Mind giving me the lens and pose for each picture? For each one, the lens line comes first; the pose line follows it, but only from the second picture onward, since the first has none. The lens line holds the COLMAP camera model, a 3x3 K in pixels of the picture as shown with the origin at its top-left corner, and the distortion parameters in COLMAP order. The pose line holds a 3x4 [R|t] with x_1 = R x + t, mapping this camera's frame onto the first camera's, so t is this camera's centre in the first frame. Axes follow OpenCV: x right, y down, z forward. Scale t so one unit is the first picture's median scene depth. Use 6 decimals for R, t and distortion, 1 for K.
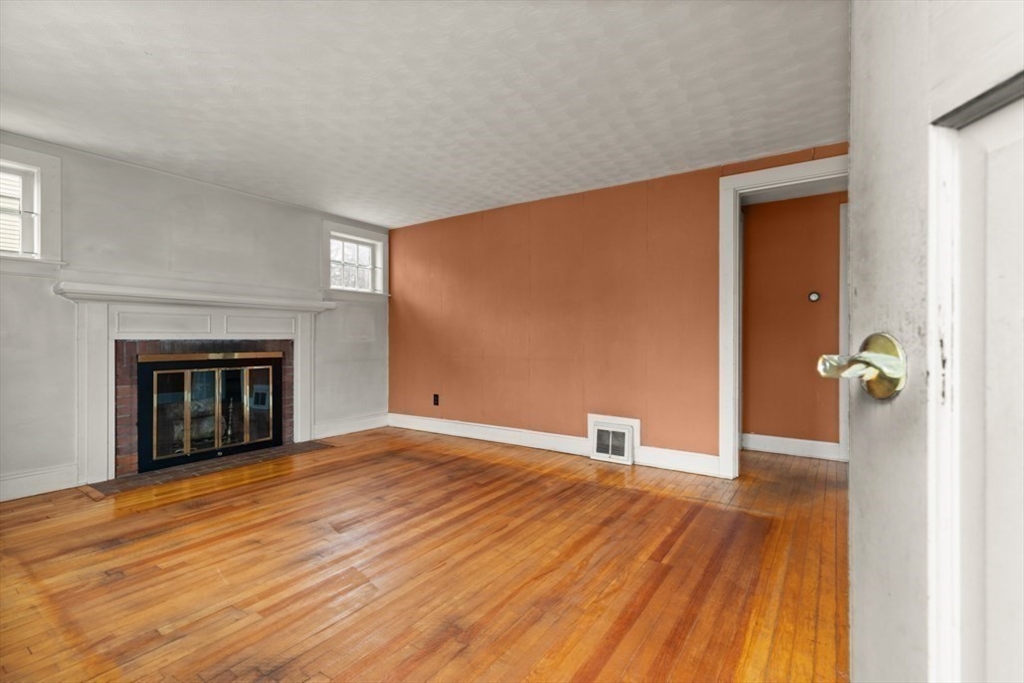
lens RADIAL K [[458.3, 0, 523.7], [0, 458.3, 332.4], [0, 0, 1]] dist [0.003261, 0.000039]
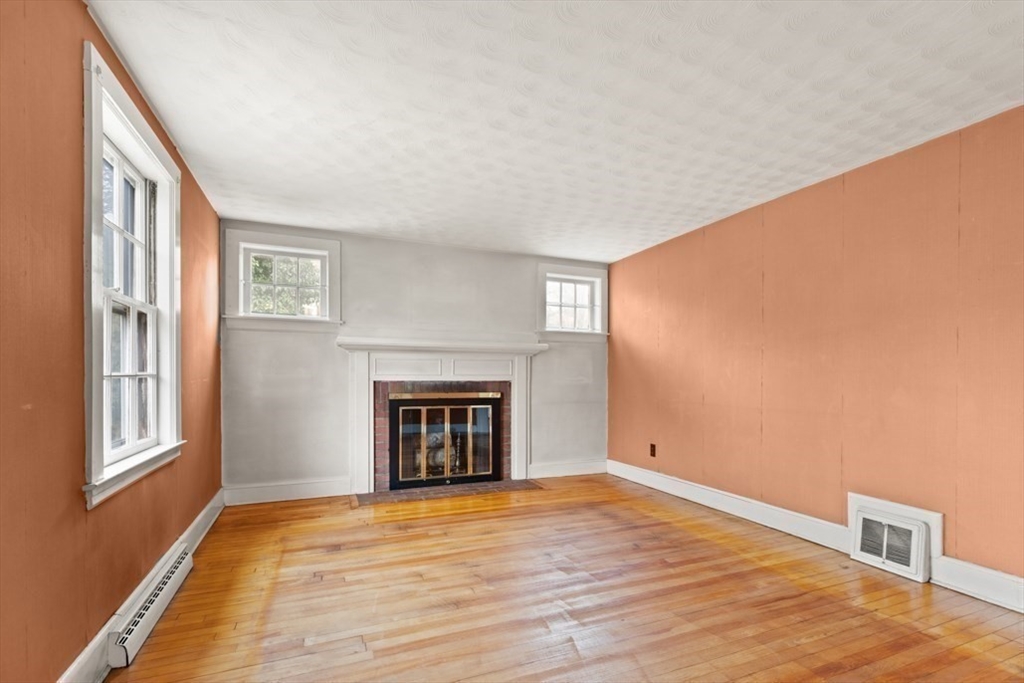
lens RADIAL K [[468.4, 0, 520.8], [0, 468.4, 374.5], [0, 0, 1]] dist [0.002187, -0.000560]
pose [[0.832319, 0.001418, -0.554295, 0.135320], [0.003129, 0.999969, 0.007257, -0.008627], [0.554288, -0.007774, 0.832289, 0.151250]]
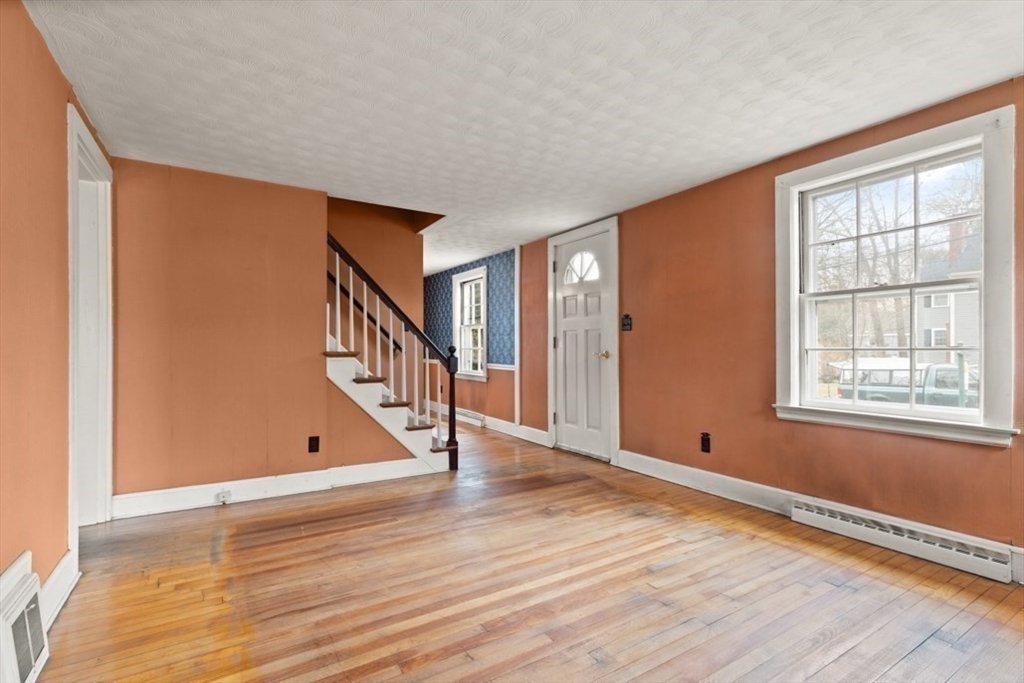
lens RADIAL K [[473.5, 0, 512.0], [0, 473.5, 341.5], [0, 0, 1]] dist [0.003240, 0.000322]
pose [[-0.906089, 0.008981, 0.422992, -0.377414], [-0.000421, 0.999755, -0.022129, 0.000447], [-0.423087, -0.020229, -0.905863, 1.280347]]
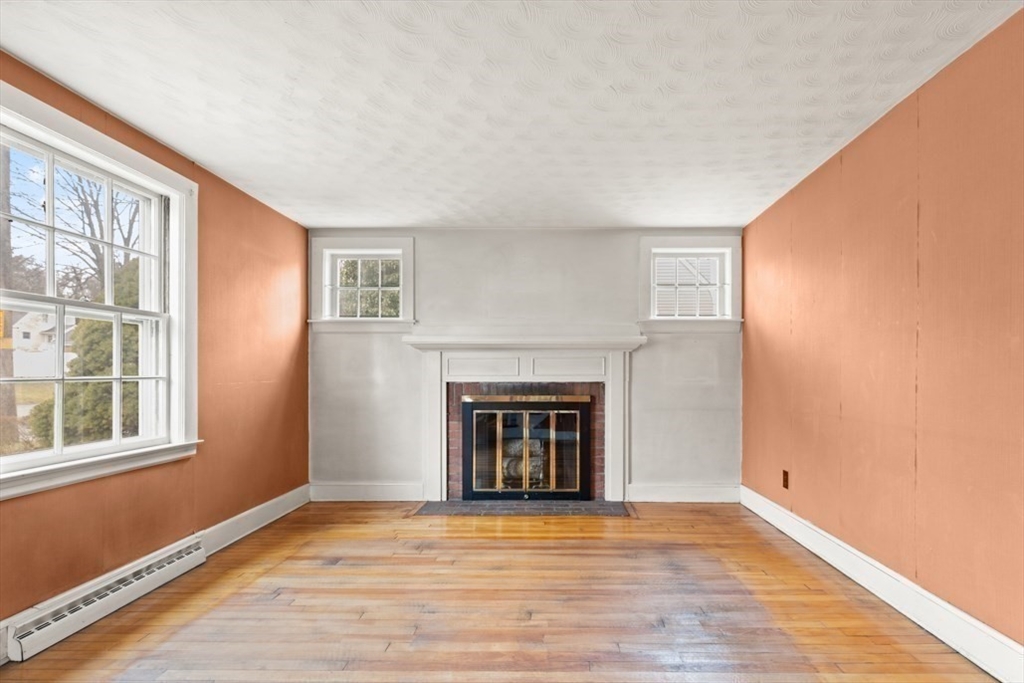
lens RADIAL K [[482.2, 0, 557.0], [0, 482.2, 372.6], [0, 0, 1]] dist [0.002128, 0.000242]
pose [[0.544097, -0.004609, -0.839010, 0.271644], [0.012301, 0.999921, 0.002484, -0.006938], [0.838932, -0.011672, 0.544111, 0.524625]]
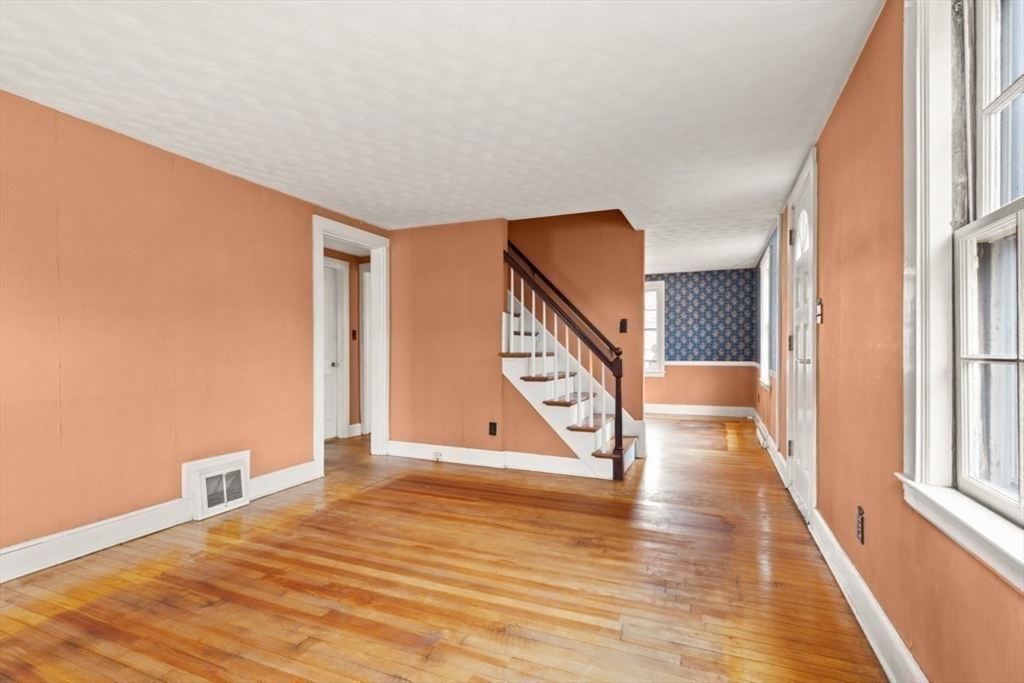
lens RADIAL K [[467.5, 0, 520.9], [0, 467.5, 347.6], [0, 0, 1]] dist [0.004544, 0.000437]
pose [[-0.194027, 0.002575, 0.980993, -0.777250], [-0.008426, 0.999955, -0.004292, -0.009039], [-0.980960, -0.009099, -0.193997, 0.696021]]
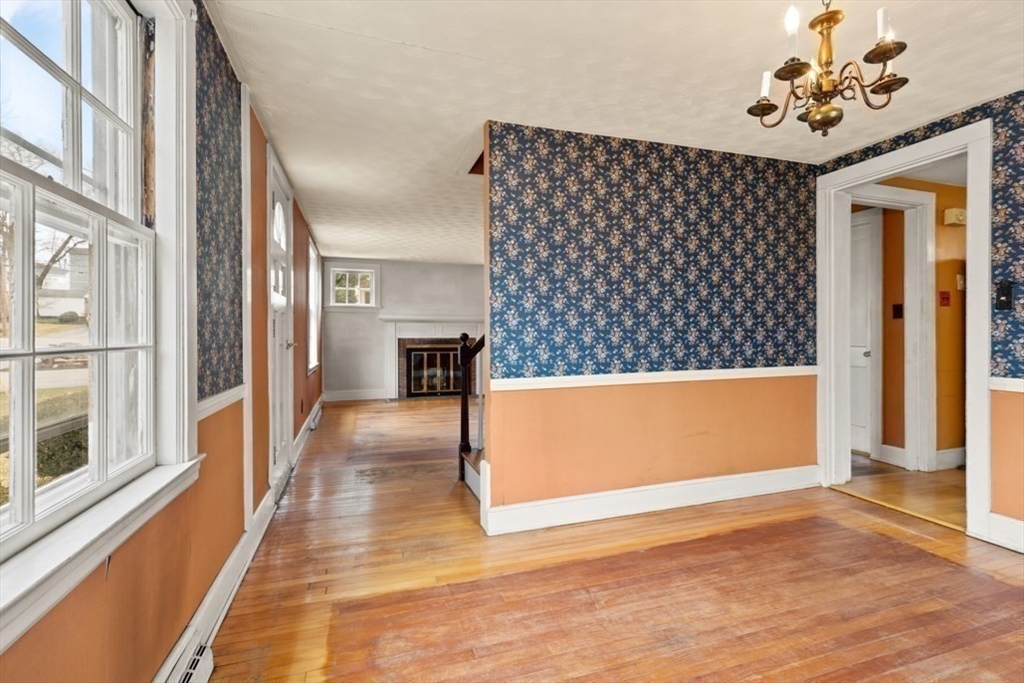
lens RADIAL K [[458.3, 0, 523.7], [0, 458.3, 332.4], [0, 0, 1]] dist [0.003261, 0.000039]
pose [[0.791898, 0.001713, -0.610651, 0.943771], [0.004093, 0.999959, 0.008113, -0.026969], [0.610640, -0.008924, 0.791858, -0.408346]]
